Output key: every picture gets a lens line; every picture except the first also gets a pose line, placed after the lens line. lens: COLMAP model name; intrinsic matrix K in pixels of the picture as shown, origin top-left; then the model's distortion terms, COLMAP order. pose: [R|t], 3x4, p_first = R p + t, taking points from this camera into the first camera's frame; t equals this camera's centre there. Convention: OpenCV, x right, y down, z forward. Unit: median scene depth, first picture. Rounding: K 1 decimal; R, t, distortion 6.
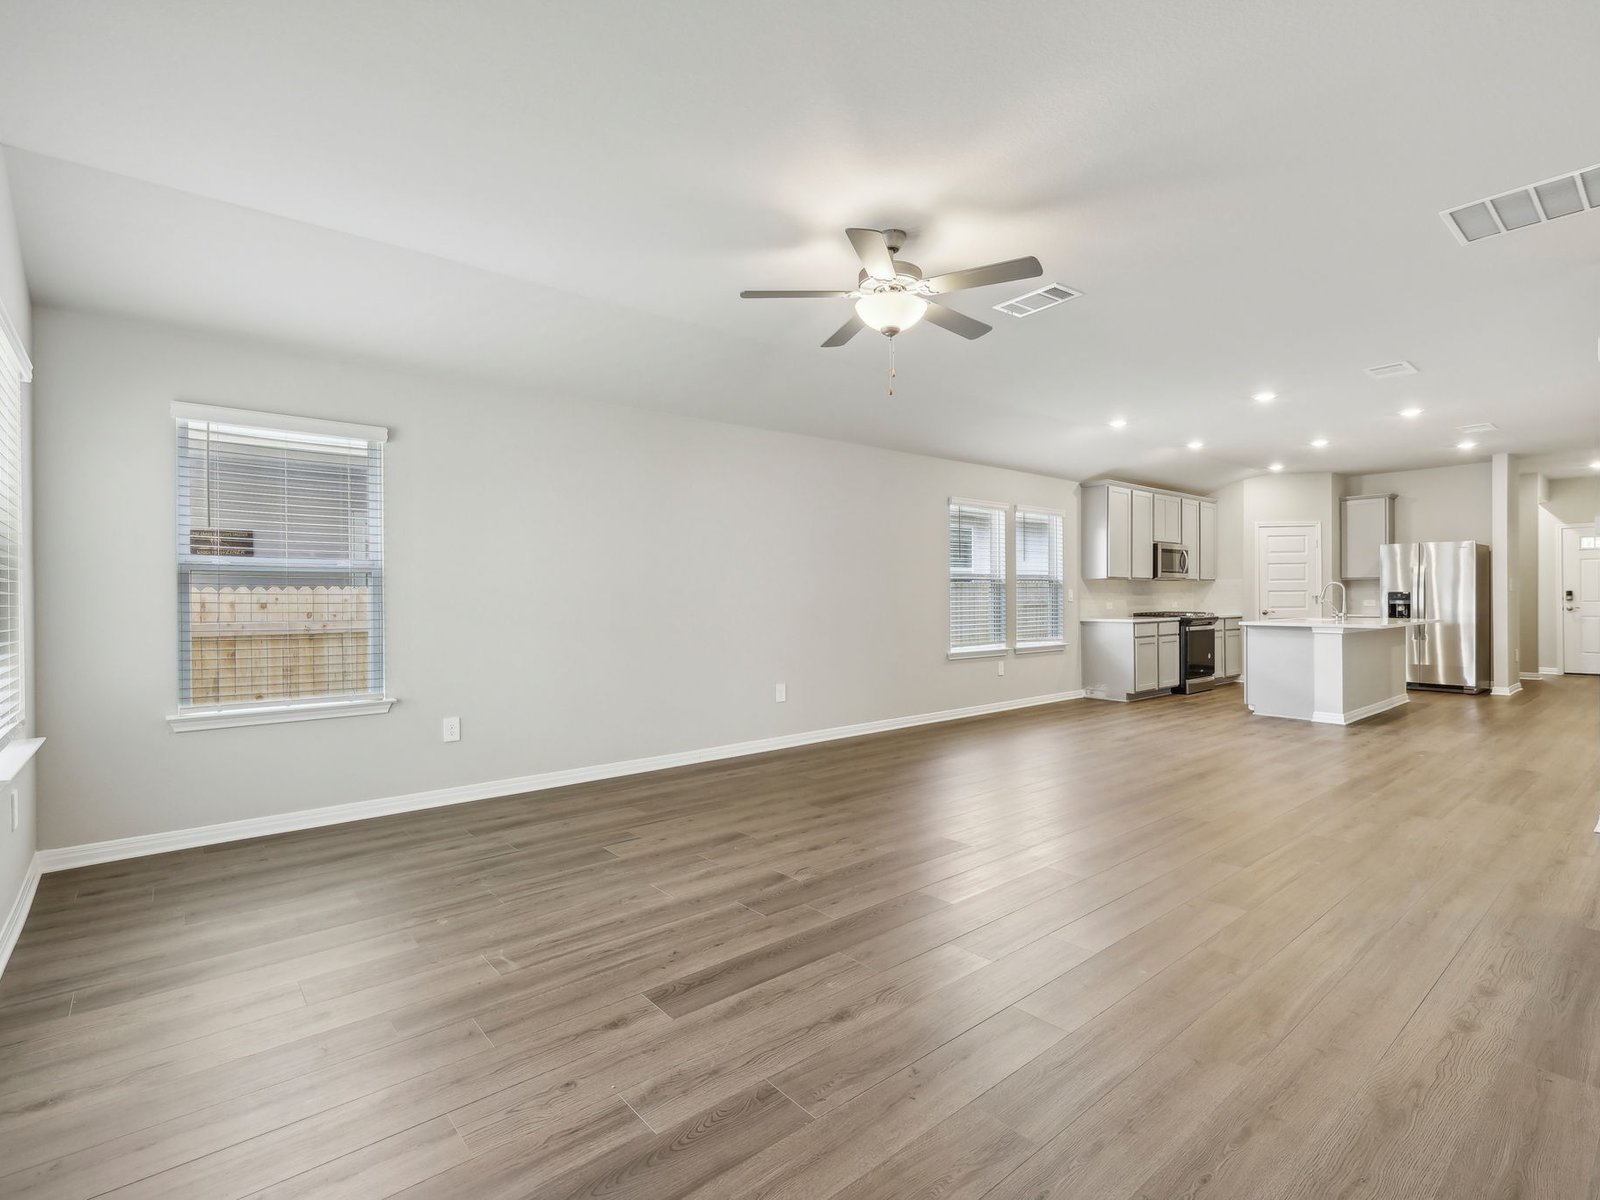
lens RADIAL K [[771.5, 0, 800.0], [0, 771.5, 600.0], [0, 0, 1]] dist [-0.000584, -0.000107]
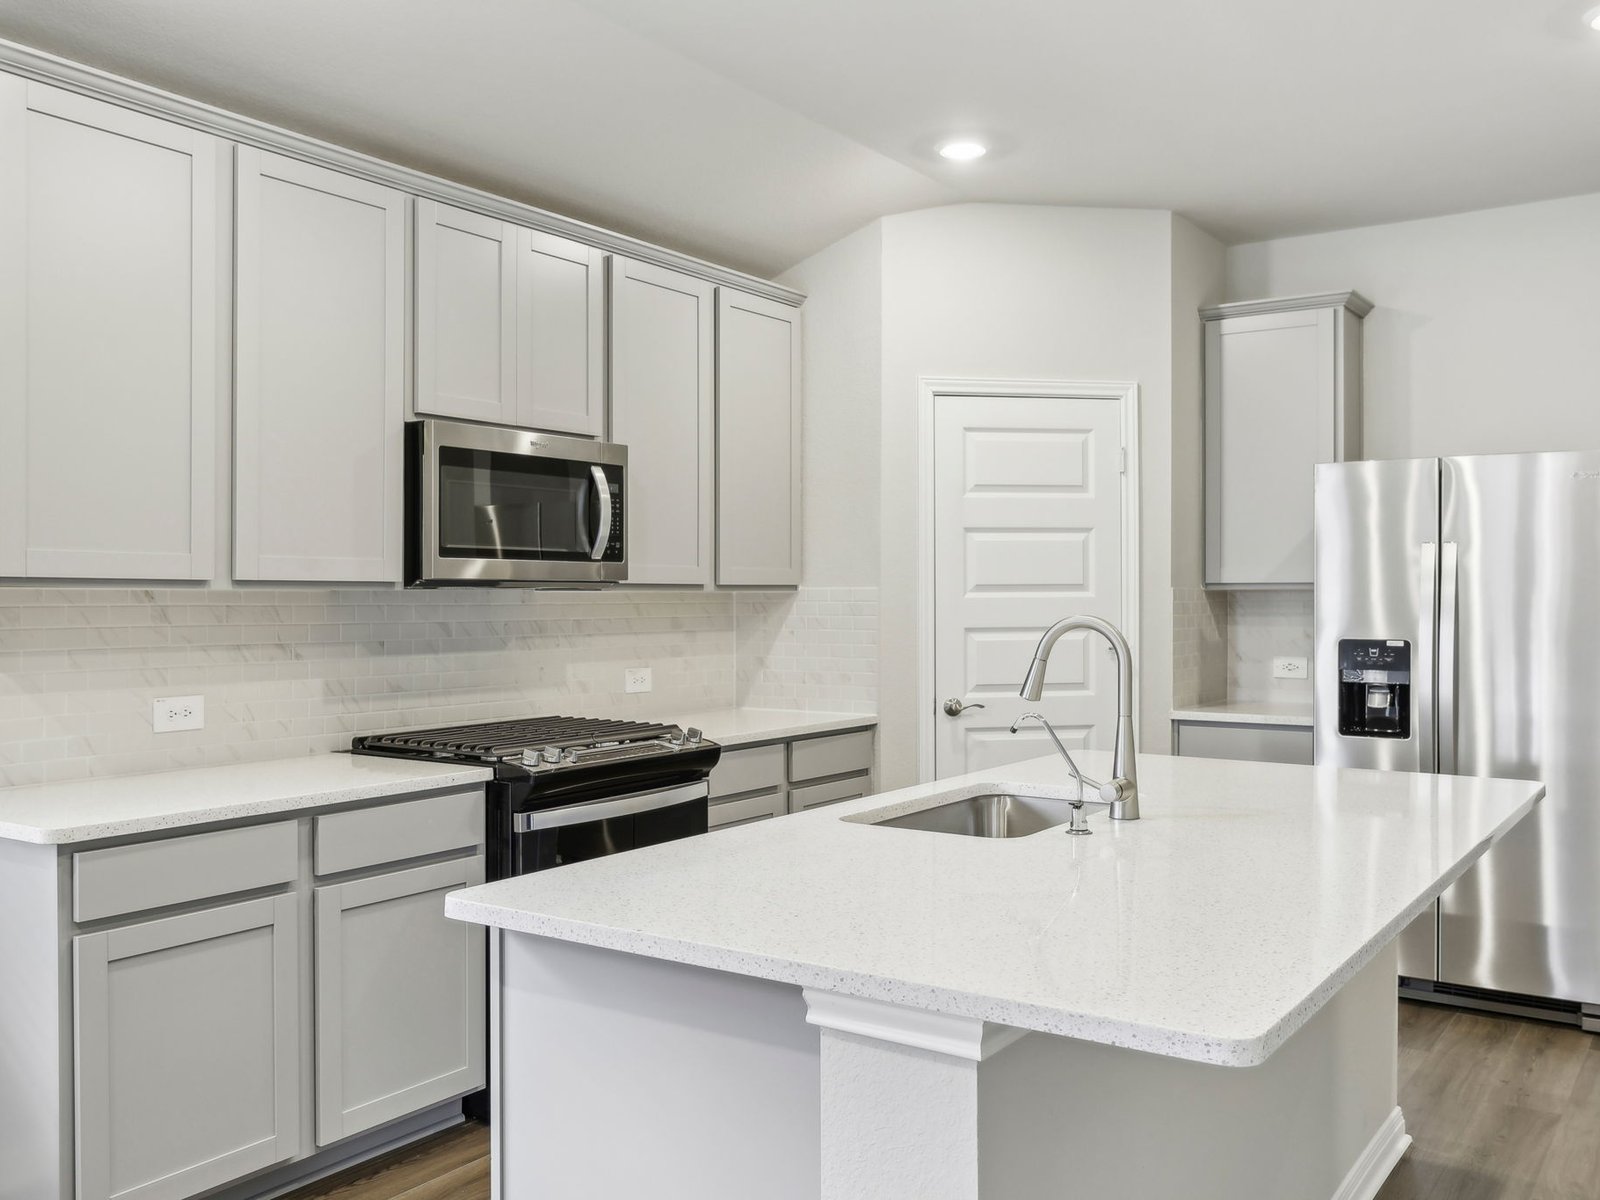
lens RADIAL K [[1369.7, 0, 800.0], [0, 1369.7, 600.0], [0, 0, 1]] dist [0.012094, 0.003022]
pose [[0.965366, 0.004230, 0.260865, 0.450854], [-0.004649, 0.999989, 0.000989, -0.023684], [-0.260858, -0.002167, 0.965375, 0.580138]]
